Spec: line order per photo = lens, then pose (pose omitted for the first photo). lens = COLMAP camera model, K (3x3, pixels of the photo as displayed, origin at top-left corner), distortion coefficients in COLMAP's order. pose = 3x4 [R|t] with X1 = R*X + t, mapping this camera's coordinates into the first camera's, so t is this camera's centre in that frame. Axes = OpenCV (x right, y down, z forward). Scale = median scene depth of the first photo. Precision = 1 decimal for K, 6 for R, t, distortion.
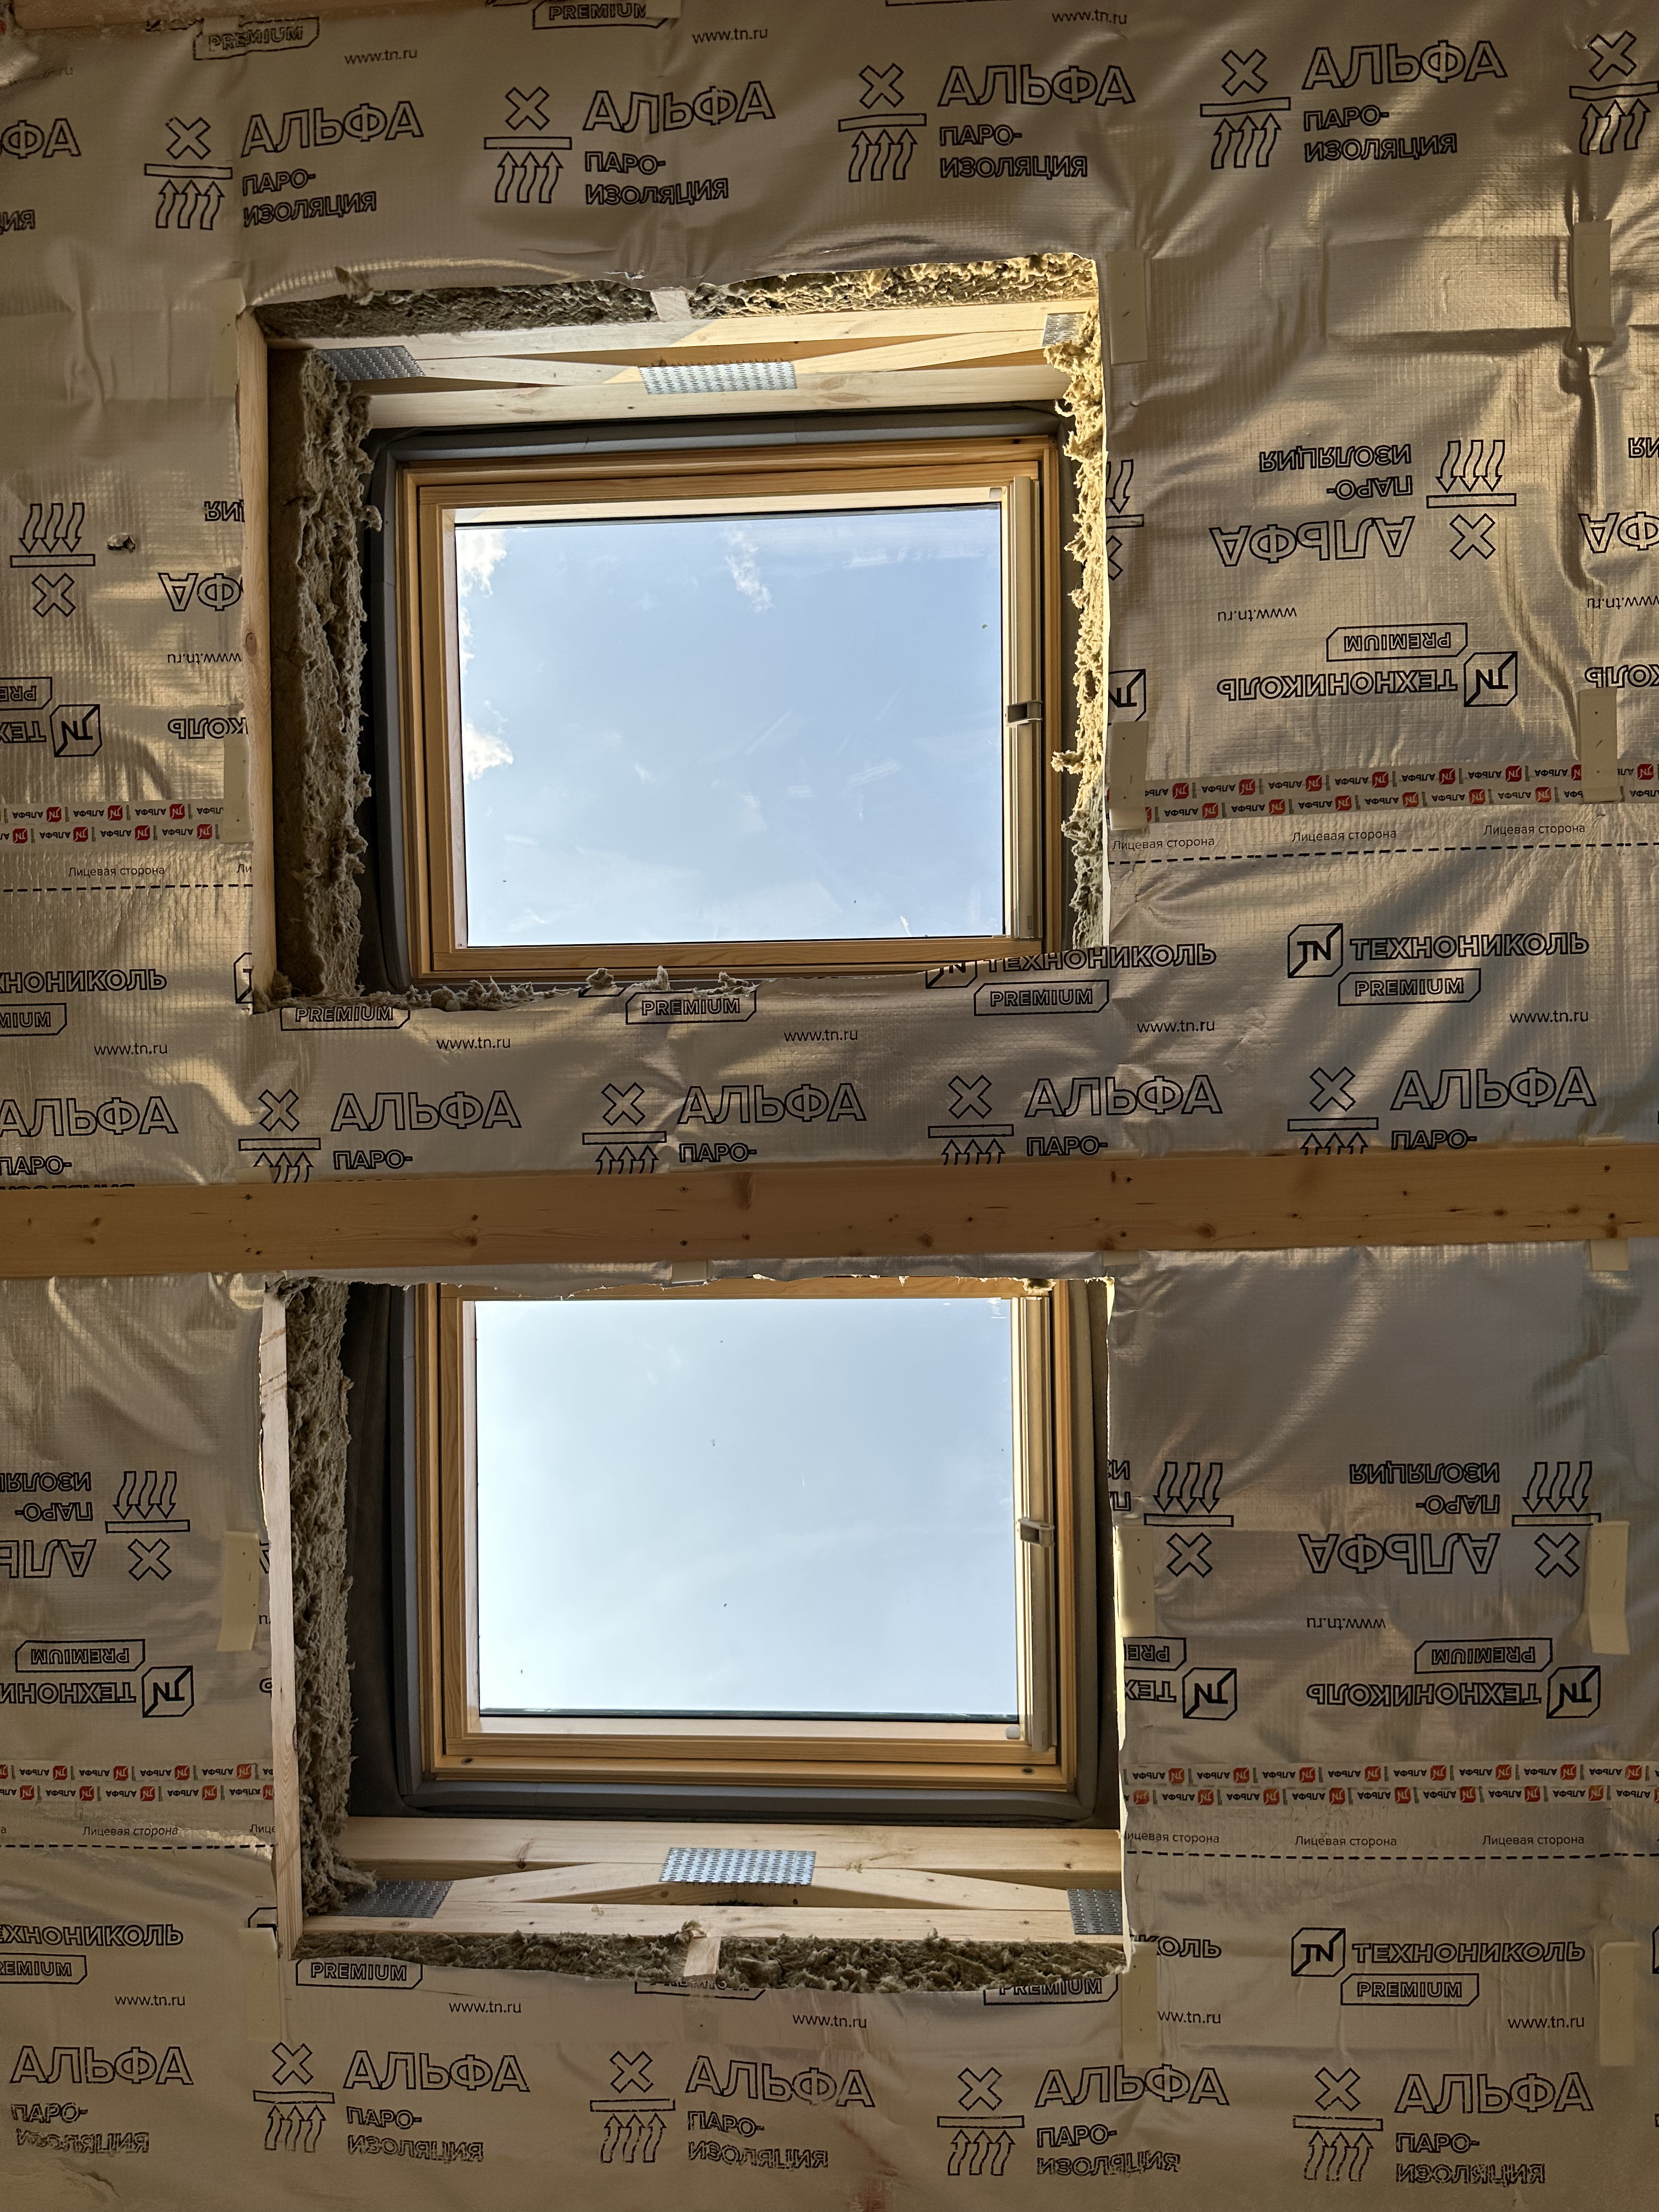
lens RADIAL K [[1593.4, 0, 830.9], [0, 1593.4, 1098.5], [0, 0, 1]] dist [0.026517, -0.036475]
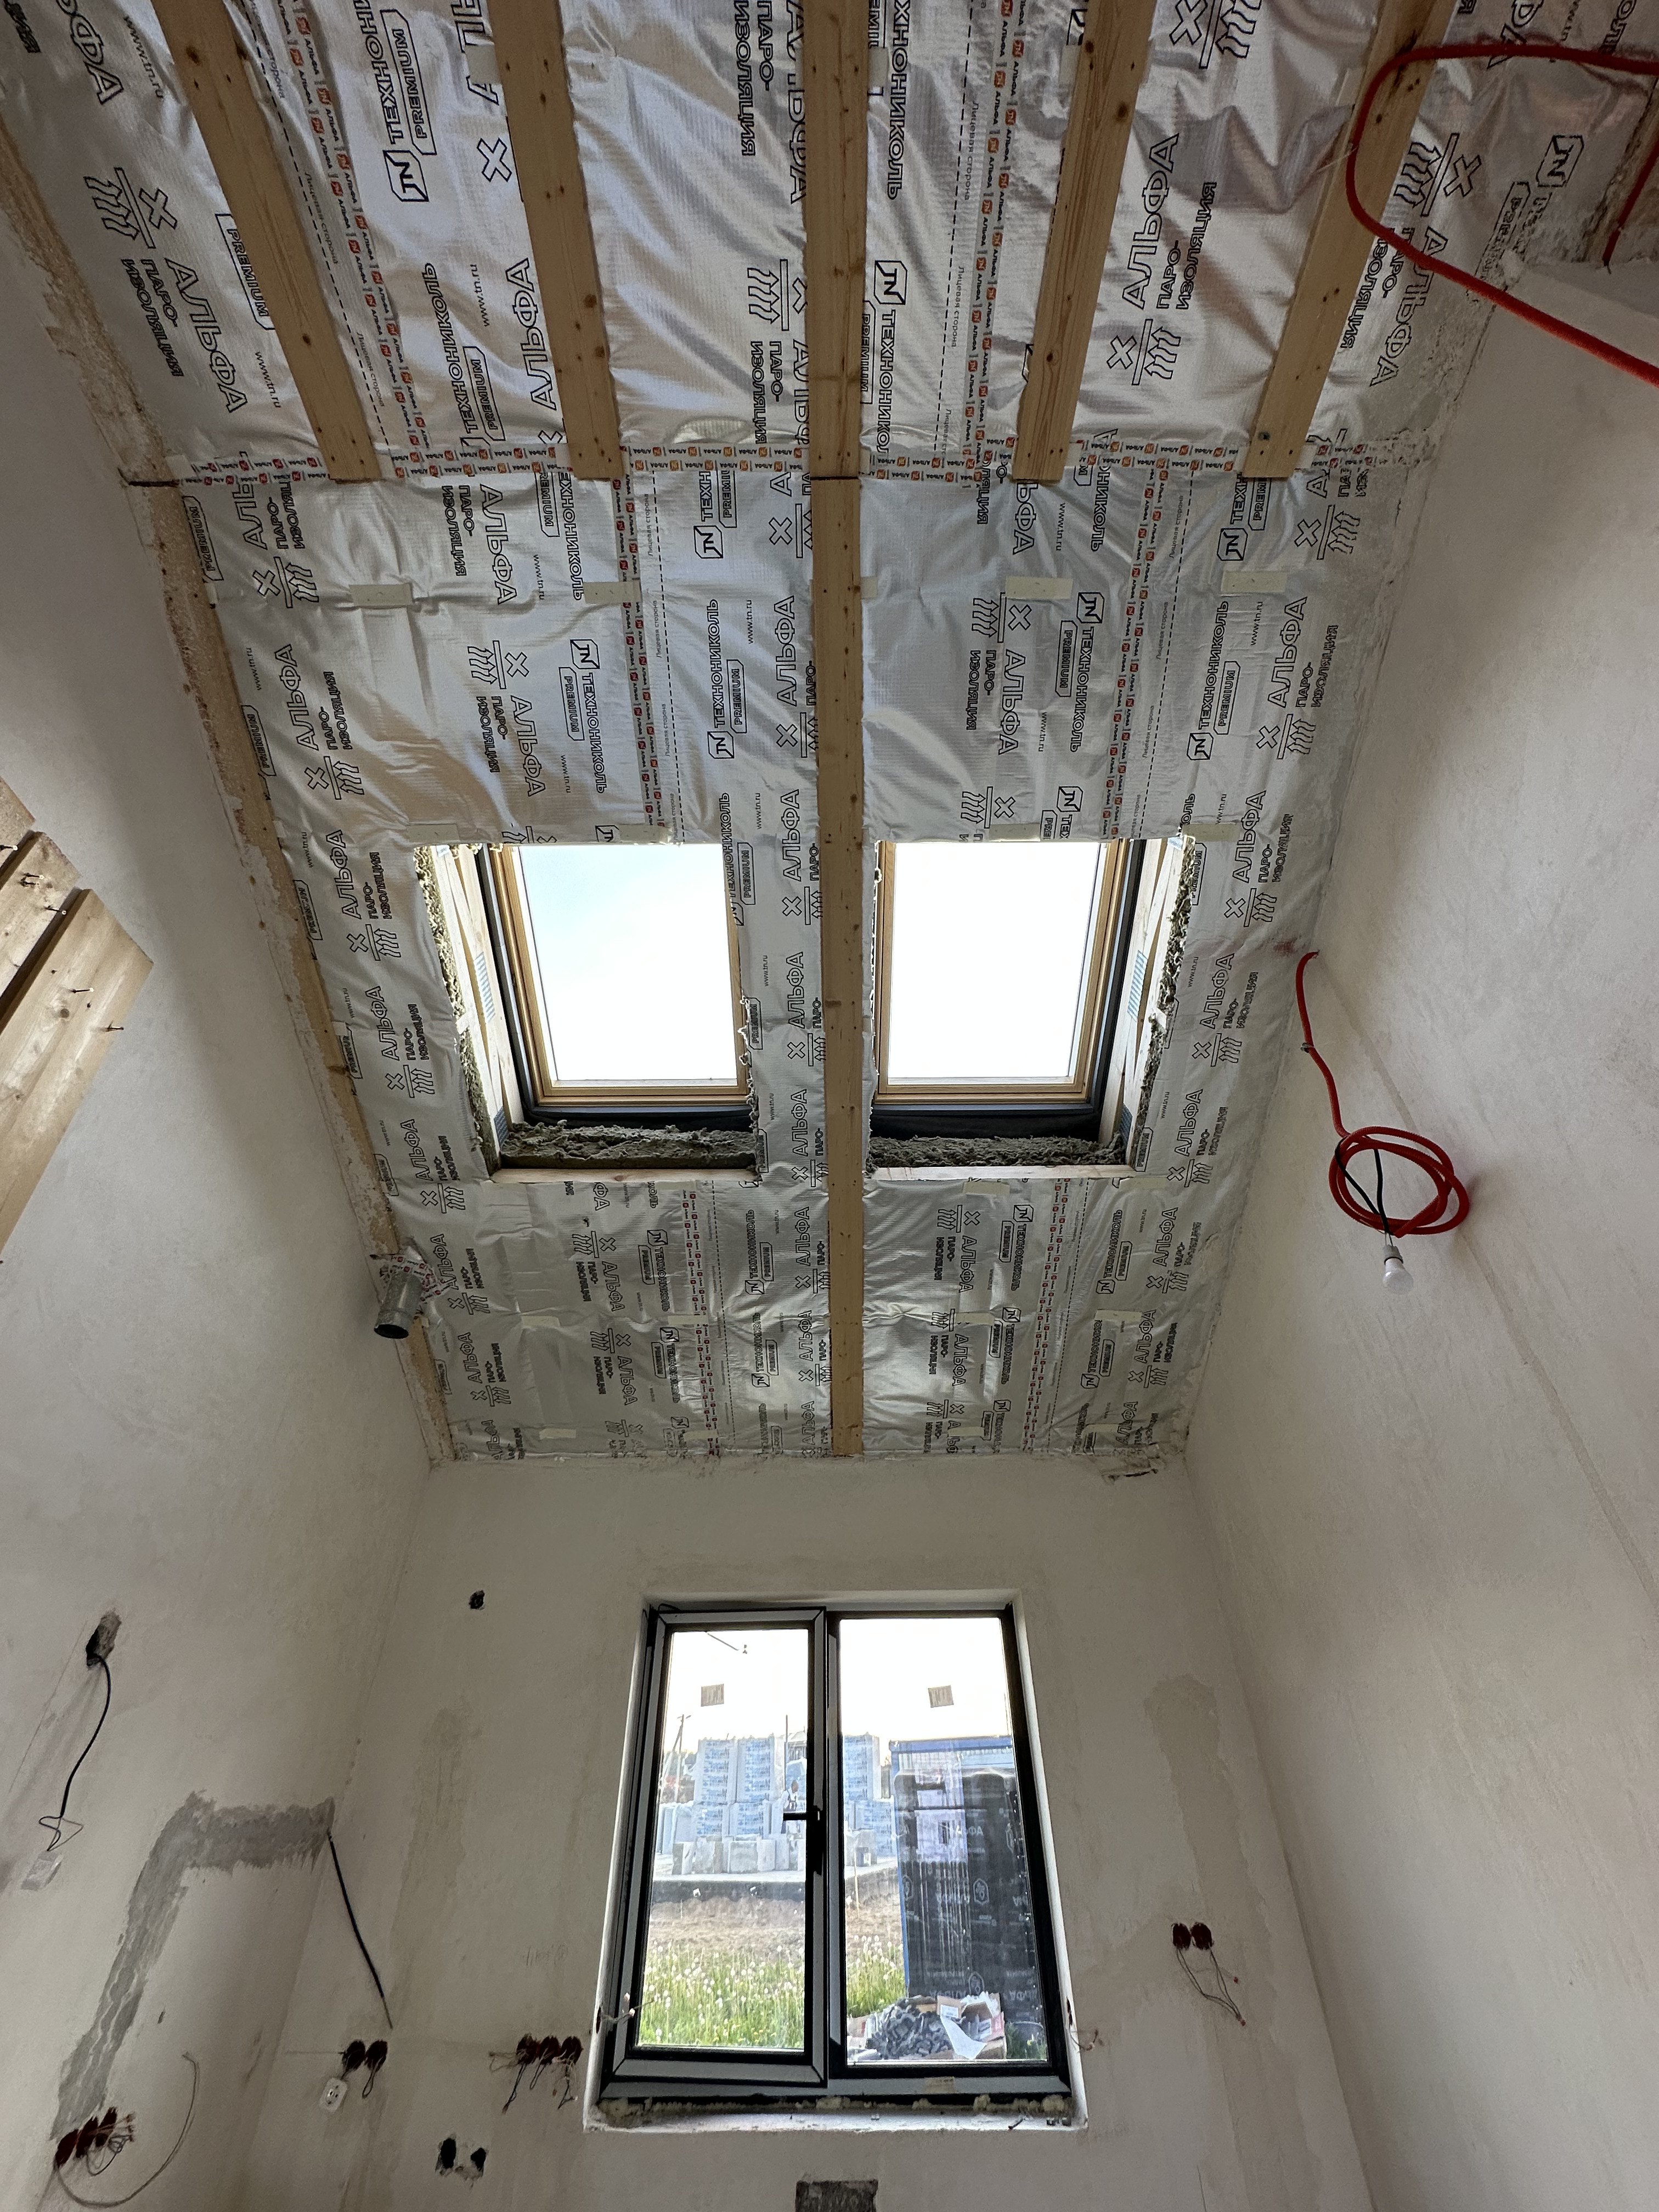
lens RADIAL K [[910.5, 0, 829.5], [0, 910.5, 1120.6], [0, 0, 1]] dist [-0.002828, 0.000400]
pose [[0.011394, -0.904671, -0.425959, 0.357503], [0.999822, 0.016704, -0.008733, 0.067241], [0.015016, -0.425784, 0.904700, -0.285870]]
